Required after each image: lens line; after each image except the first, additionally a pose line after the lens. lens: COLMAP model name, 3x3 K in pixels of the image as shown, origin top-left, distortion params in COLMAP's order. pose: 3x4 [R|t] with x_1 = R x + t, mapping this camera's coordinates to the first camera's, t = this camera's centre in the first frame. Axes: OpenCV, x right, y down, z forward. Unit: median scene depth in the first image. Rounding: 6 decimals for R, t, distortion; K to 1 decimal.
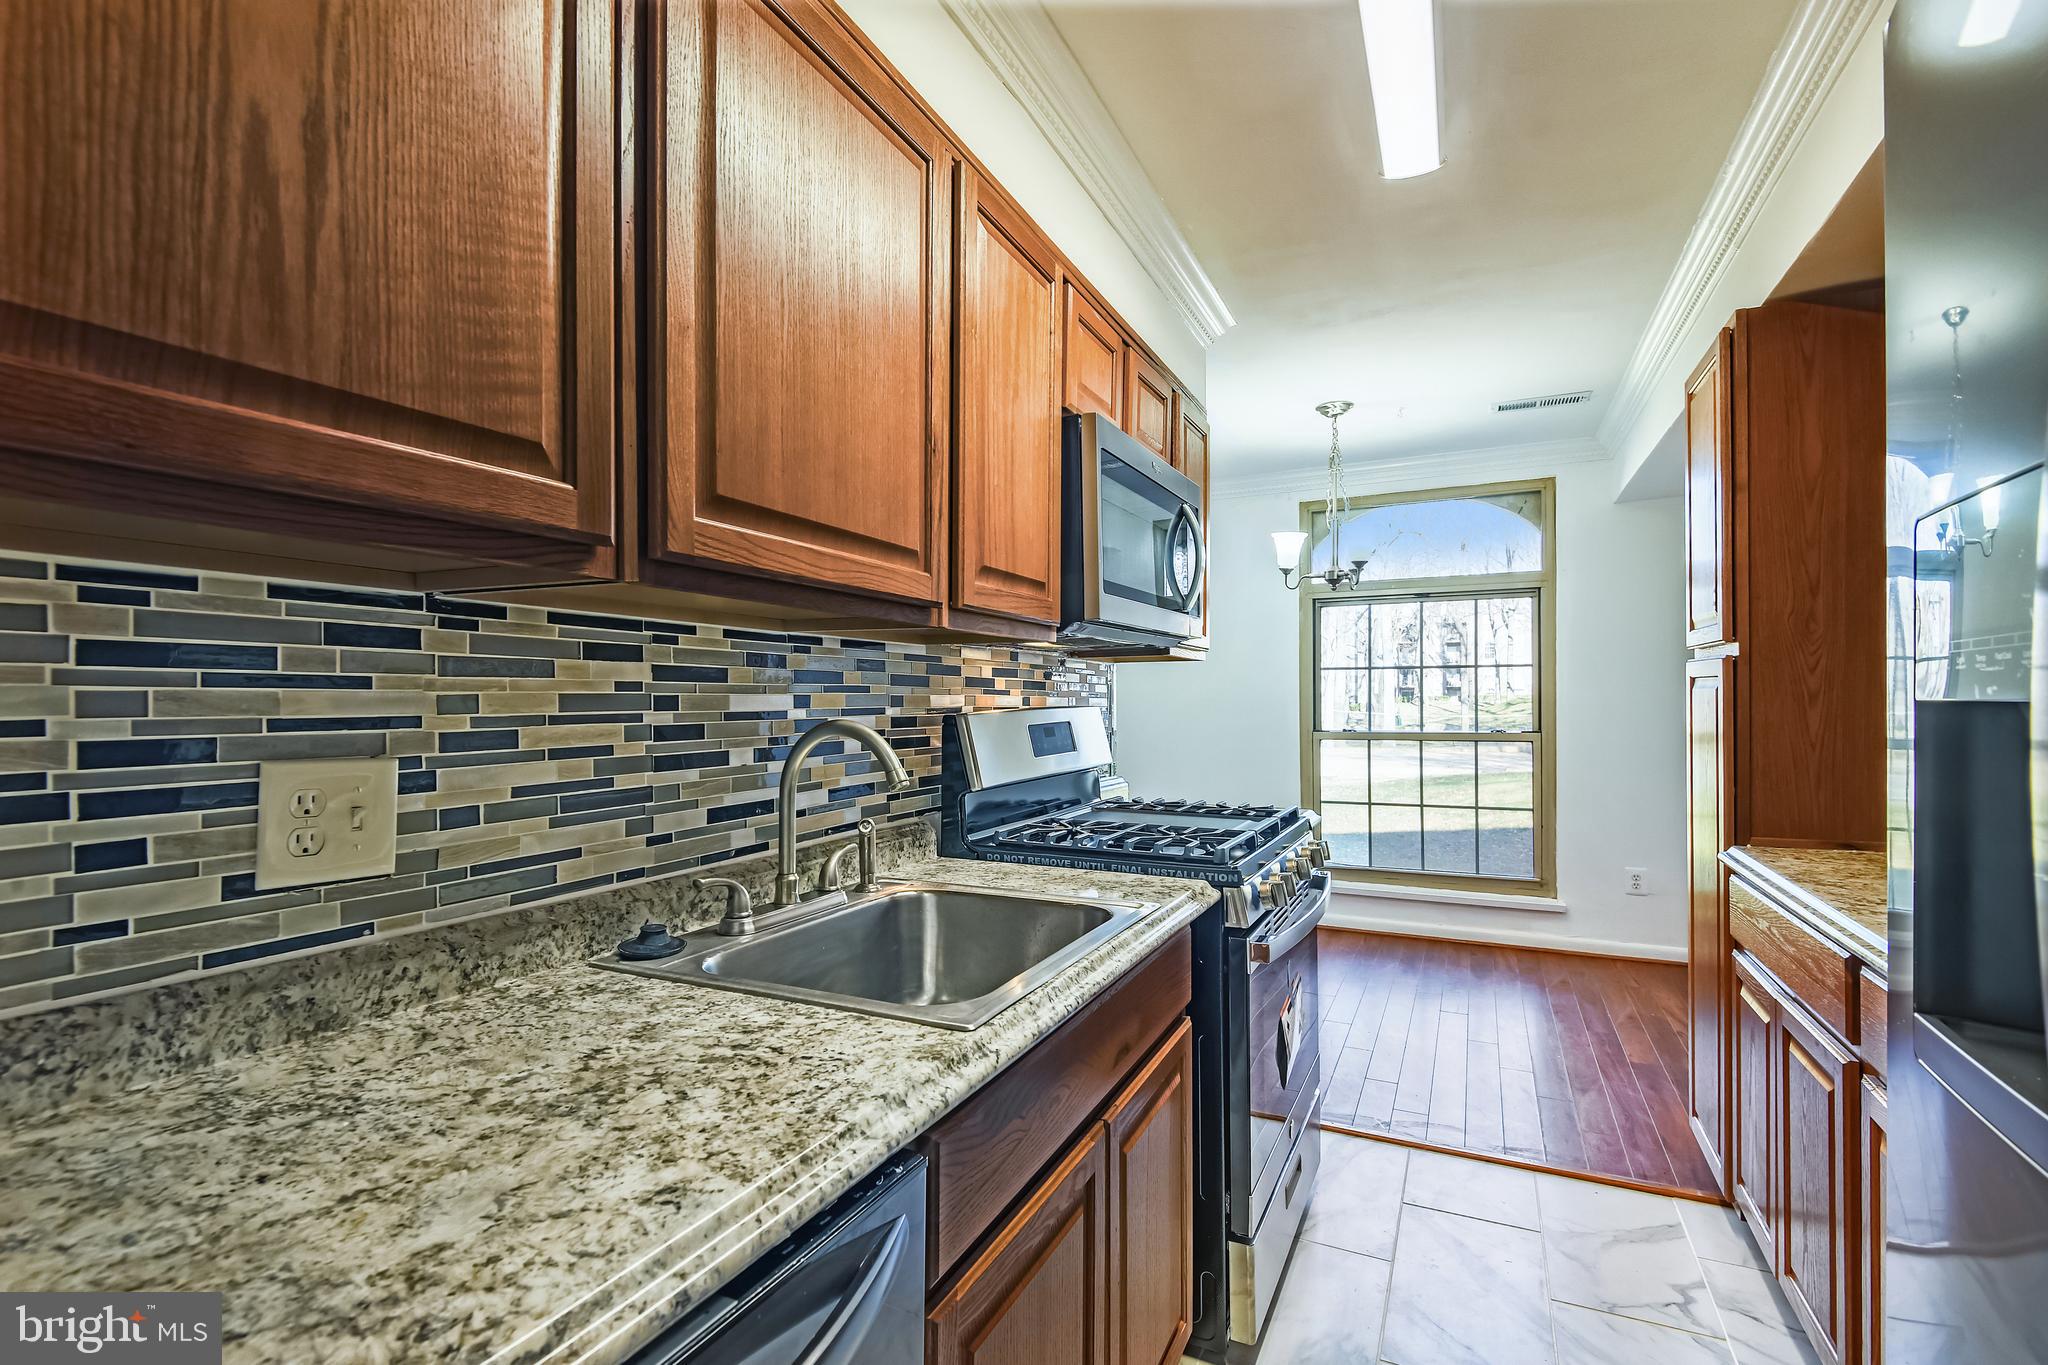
lens RADIAL K [[935.1, 0, 1023.1], [0, 935.1, 690.9], [0, 0, 1]] dist [0.025254, -0.019134]
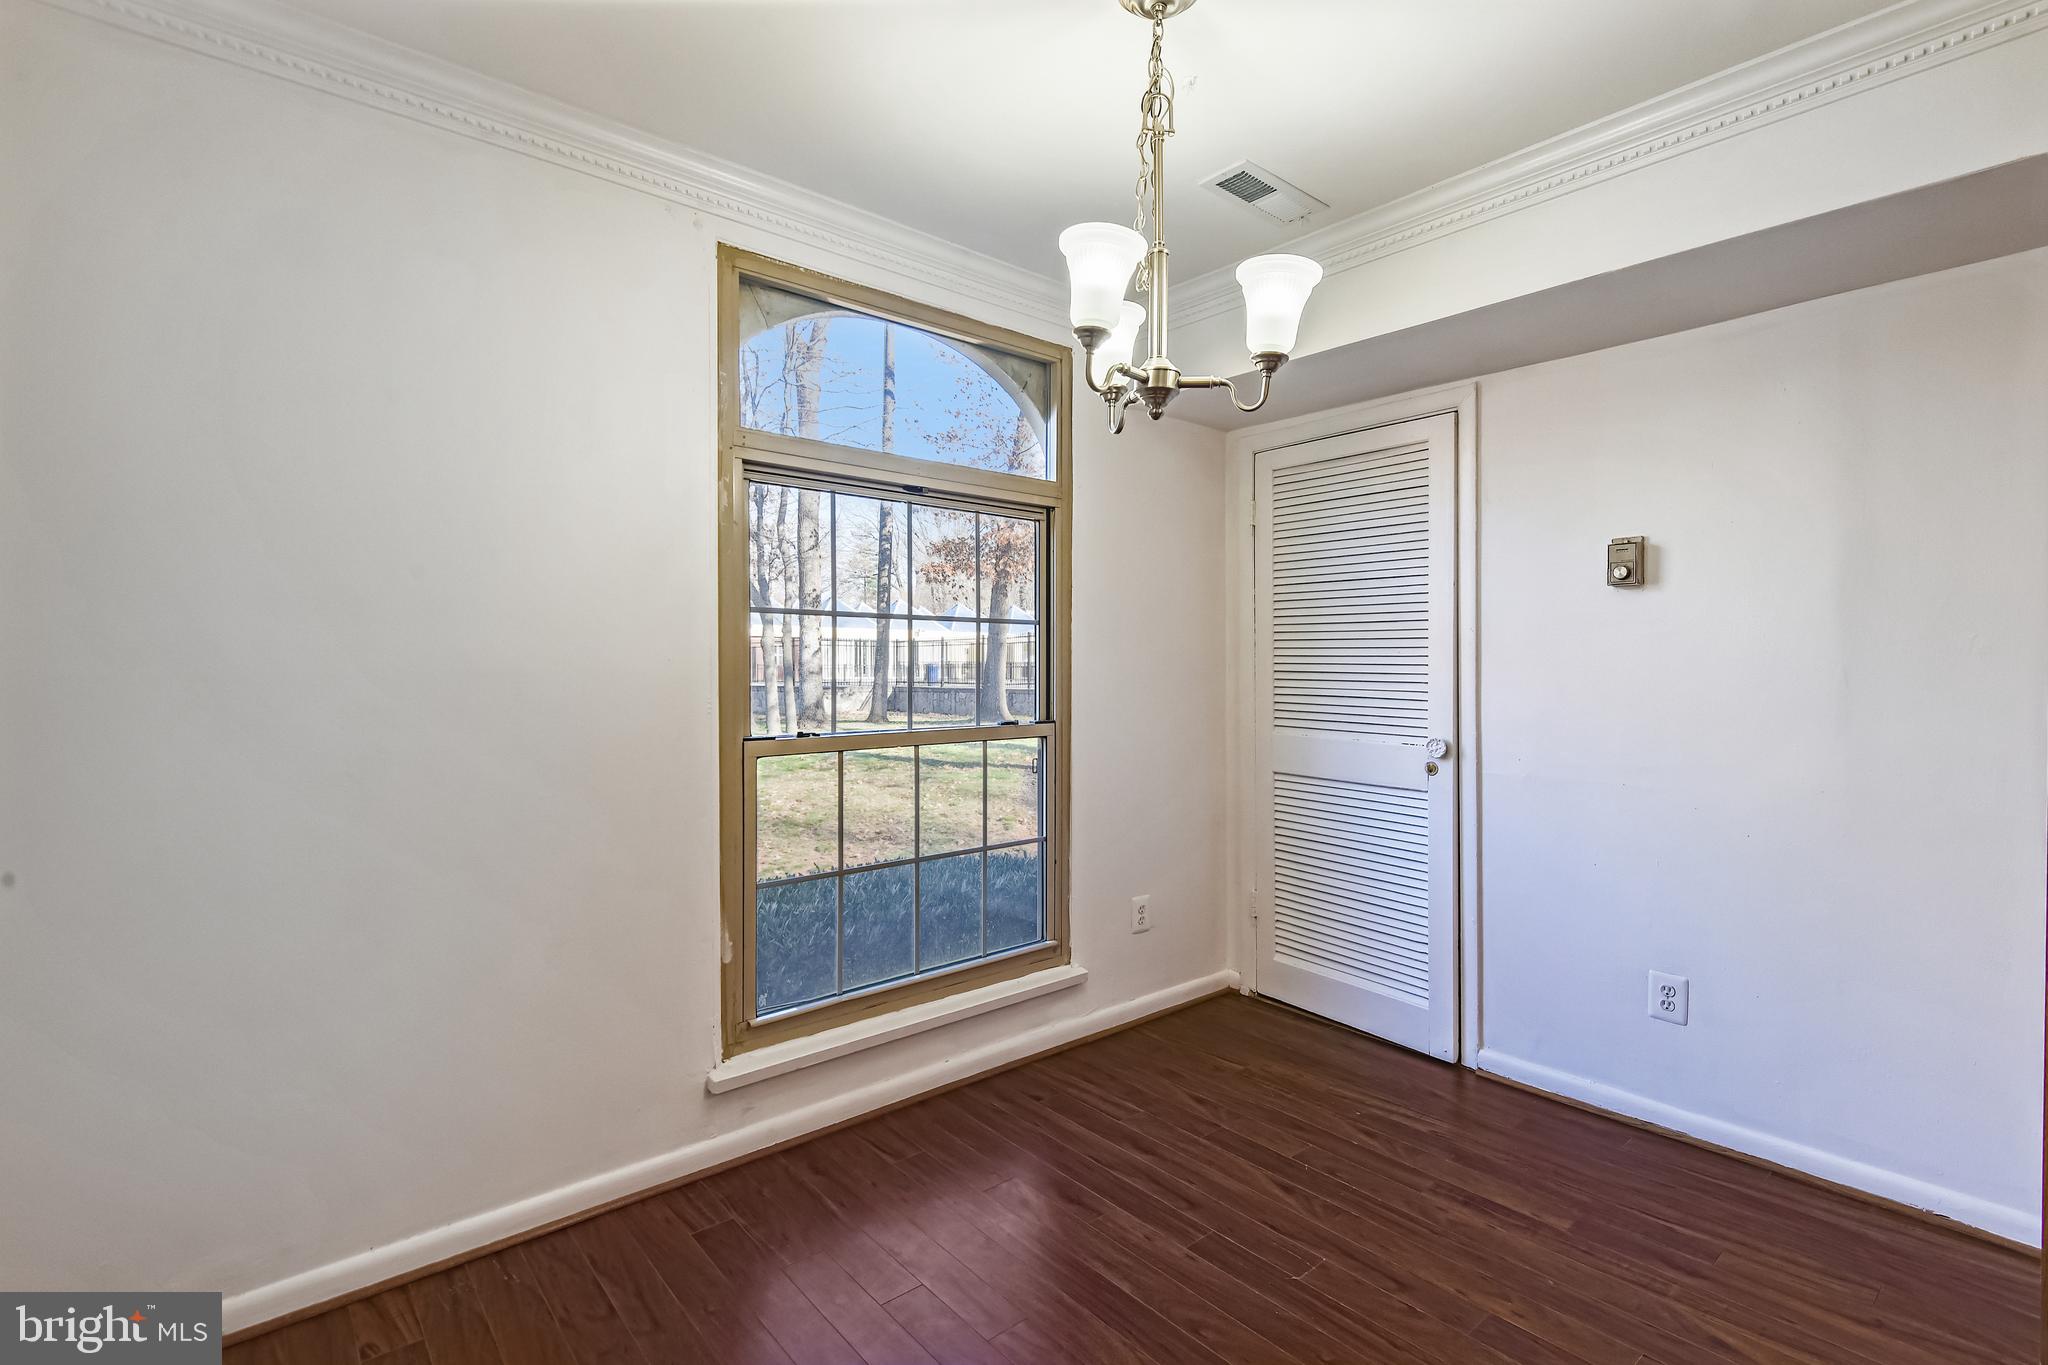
lens RADIAL K [[940.7, 0, 1035.0], [0, 940.7, 670.6], [0, 0, 1]] dist [0.026398, -0.019241]
pose [[0.399353, 0.004394, 0.916787, -0.071562], [-0.009045, 0.999959, -0.000853, 0.008292], [-0.916753, -0.007951, 0.399376, 0.746146]]
